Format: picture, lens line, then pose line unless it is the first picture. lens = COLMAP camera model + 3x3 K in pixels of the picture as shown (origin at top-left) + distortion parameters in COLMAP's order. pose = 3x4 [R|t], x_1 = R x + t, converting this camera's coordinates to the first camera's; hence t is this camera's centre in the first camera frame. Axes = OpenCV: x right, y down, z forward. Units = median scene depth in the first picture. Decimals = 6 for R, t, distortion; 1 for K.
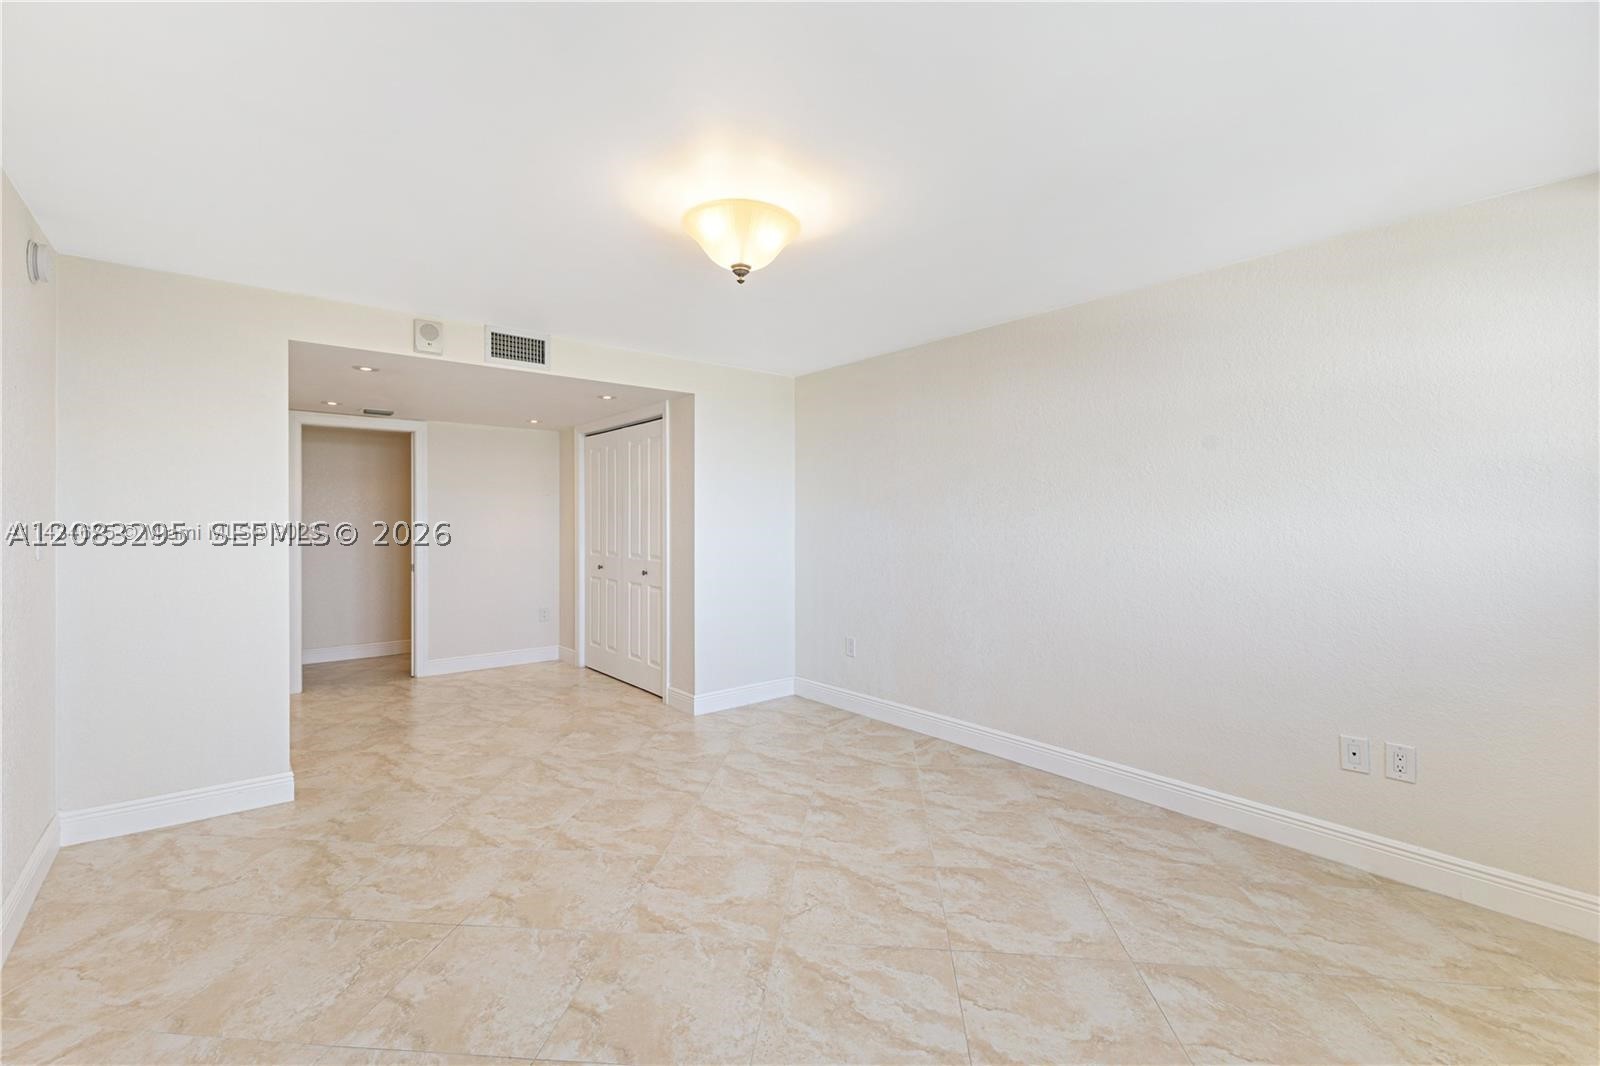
lens RADIAL K [[701.8, 0, 791.6], [0, 701.8, 522.4], [0, 0, 1]] dist [0.003056, 0.000067]
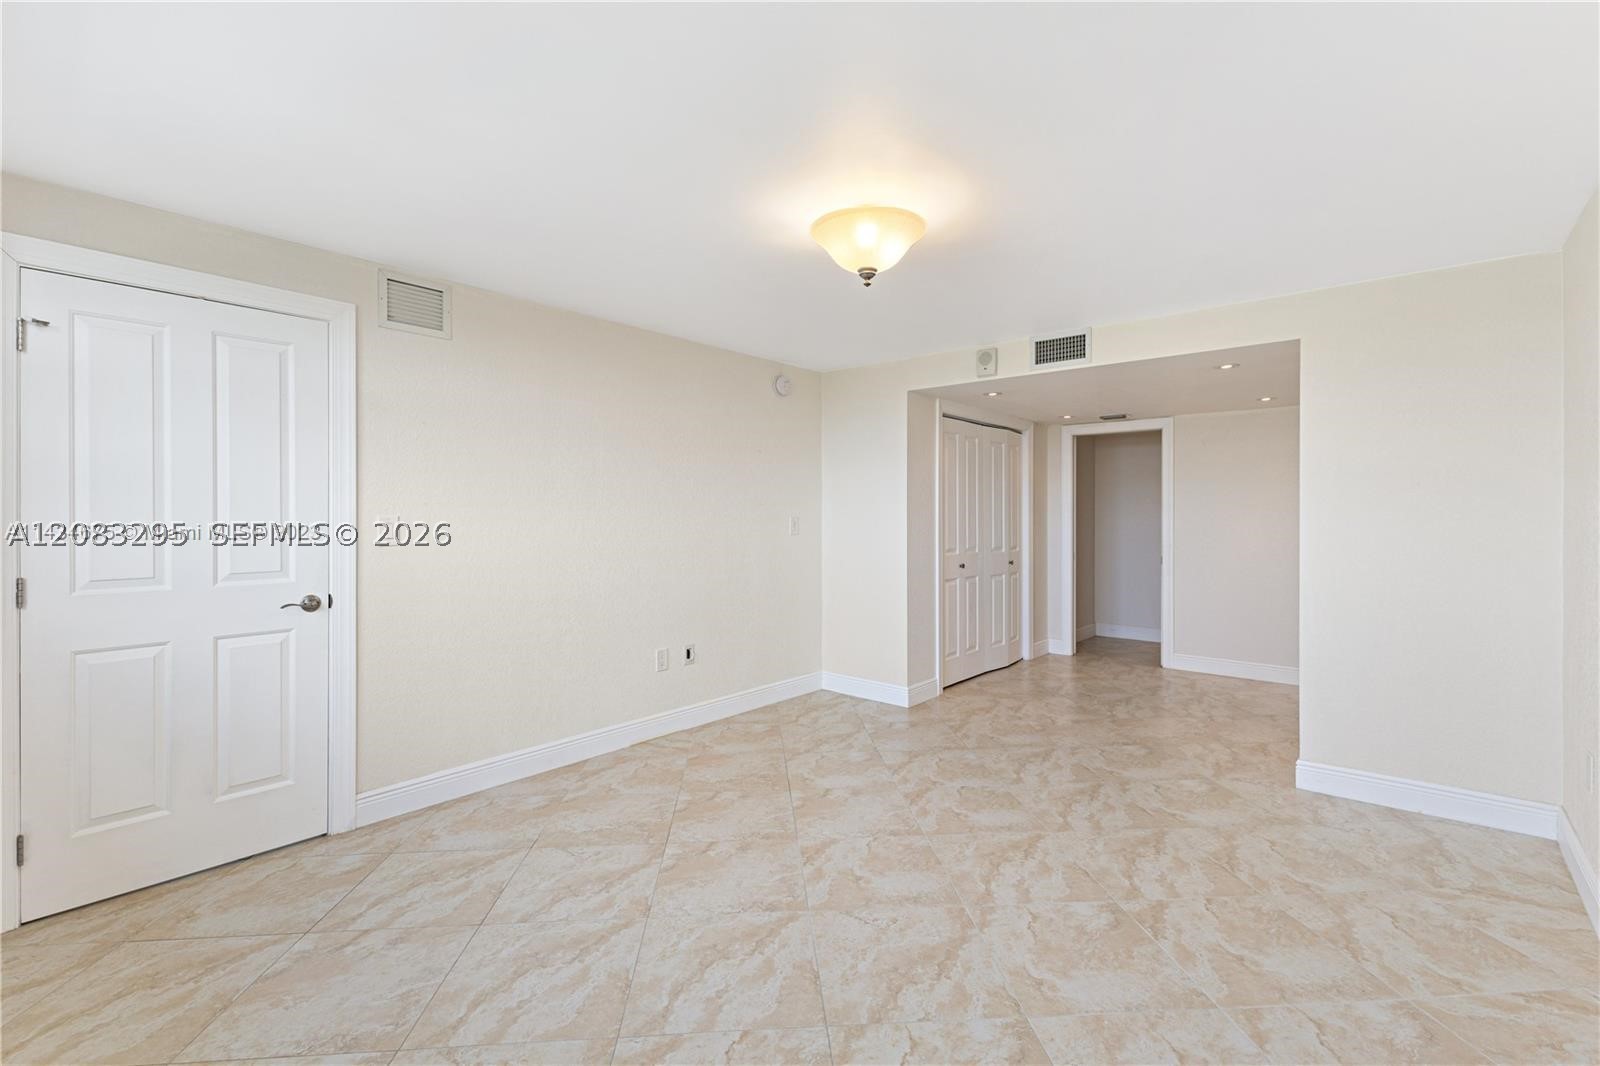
lens RADIAL K [[702.8, 0, 804.9], [0, 702.8, 516.9], [0, 0, 1]] dist [0.001507, 0.000117]
pose [[0.178099, 0.005312, -0.983998, 0.694577], [-0.003417, 0.999983, 0.004780, -0.005008], [0.984007, 0.002511, 0.178114, 0.543651]]
